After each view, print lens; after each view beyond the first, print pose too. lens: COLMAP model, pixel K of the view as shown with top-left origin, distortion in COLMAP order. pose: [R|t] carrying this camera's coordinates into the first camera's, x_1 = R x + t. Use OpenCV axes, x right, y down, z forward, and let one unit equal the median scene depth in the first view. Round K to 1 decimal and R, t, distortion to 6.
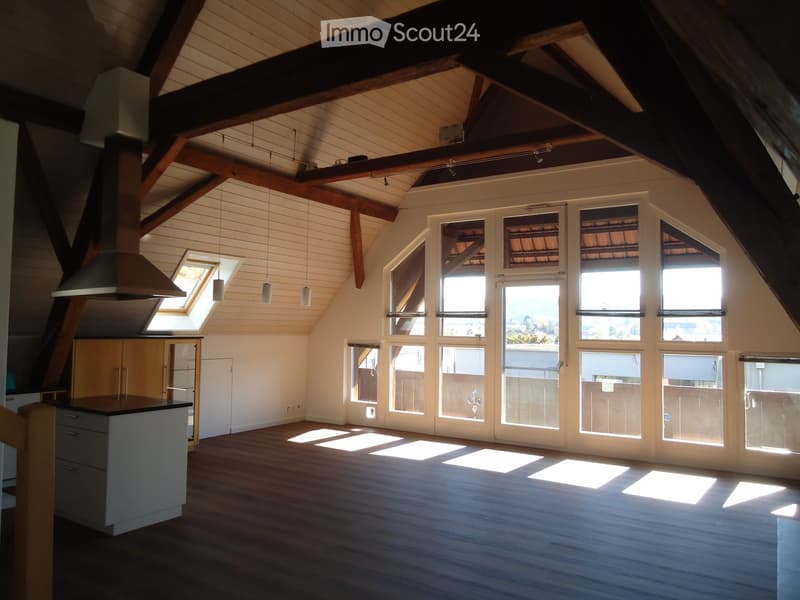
lens RADIAL K [[579.5, 0, 406.7], [0, 579.5, 297.1], [0, 0, 1]] dist [-0.008204, -0.007645]
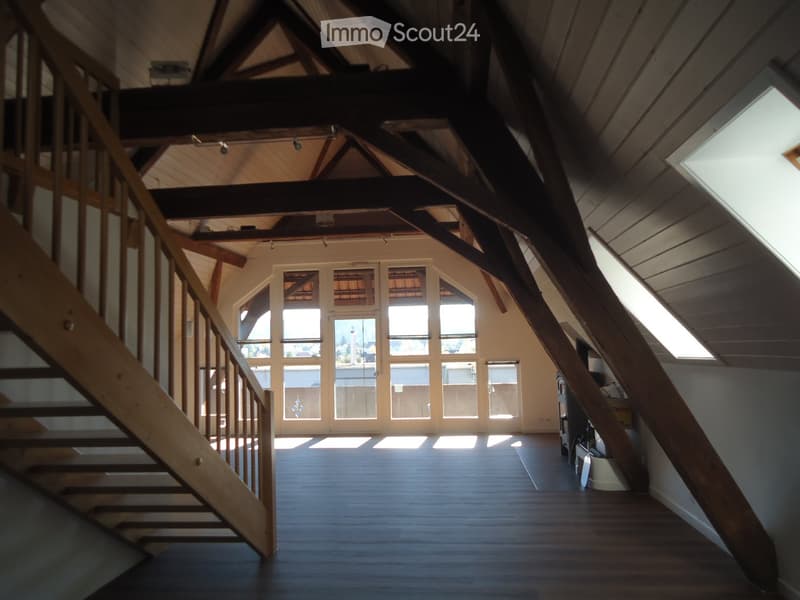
lens RADIAL K [[579.5, 0, 406.7], [0, 579.5, 297.1], [0, 0, 1]] dist [-0.008204, -0.007645]
pose [[0.890048, 0.007702, 0.455801, -0.330833], [0.009585, 0.999320, -0.035604, -0.022298], [-0.455765, 0.036058, 0.889369, -0.329194]]
